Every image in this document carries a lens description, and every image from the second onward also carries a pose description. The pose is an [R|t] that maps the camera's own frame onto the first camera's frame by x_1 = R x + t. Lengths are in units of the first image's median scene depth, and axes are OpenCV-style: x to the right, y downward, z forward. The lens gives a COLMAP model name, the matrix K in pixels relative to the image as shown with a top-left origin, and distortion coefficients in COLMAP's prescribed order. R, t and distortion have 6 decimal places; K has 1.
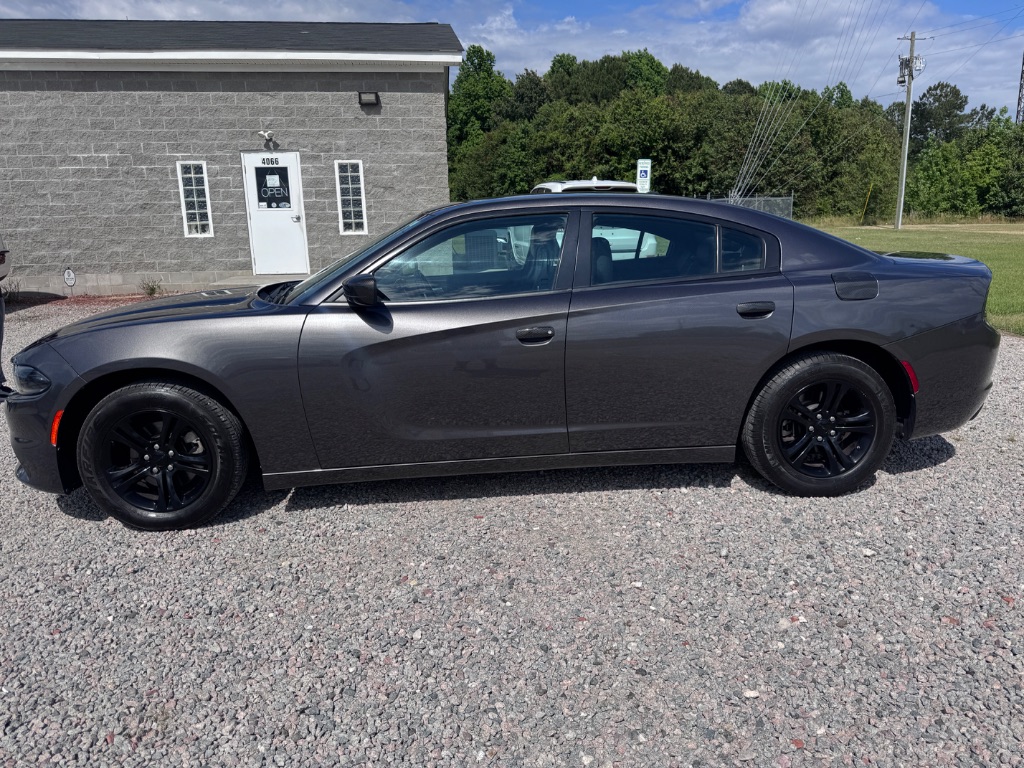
lens RADIAL K [[751.8, 0, 511.1], [0, 751.8, 377.8], [0, 0, 1]] dist [-0.023077, 0.009833]
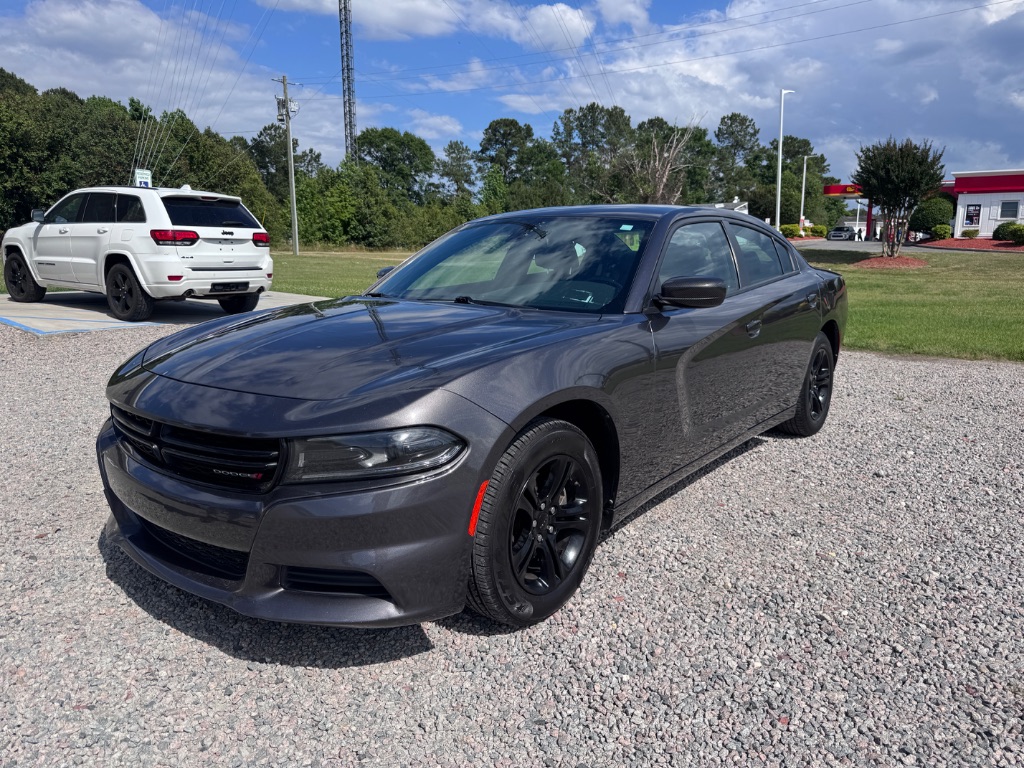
lens RADIAL K [[751.8, 0, 511.6], [0, 751.8, 388.4], [0, 0, 1]] dist [-0.023077, 0.009833]
pose [[0.653456, -0.110978, 0.748785, -0.230641], [0.127335, 0.991214, 0.035785, -0.012220], [-0.746177, 0.071962, 0.661846, 0.114903]]
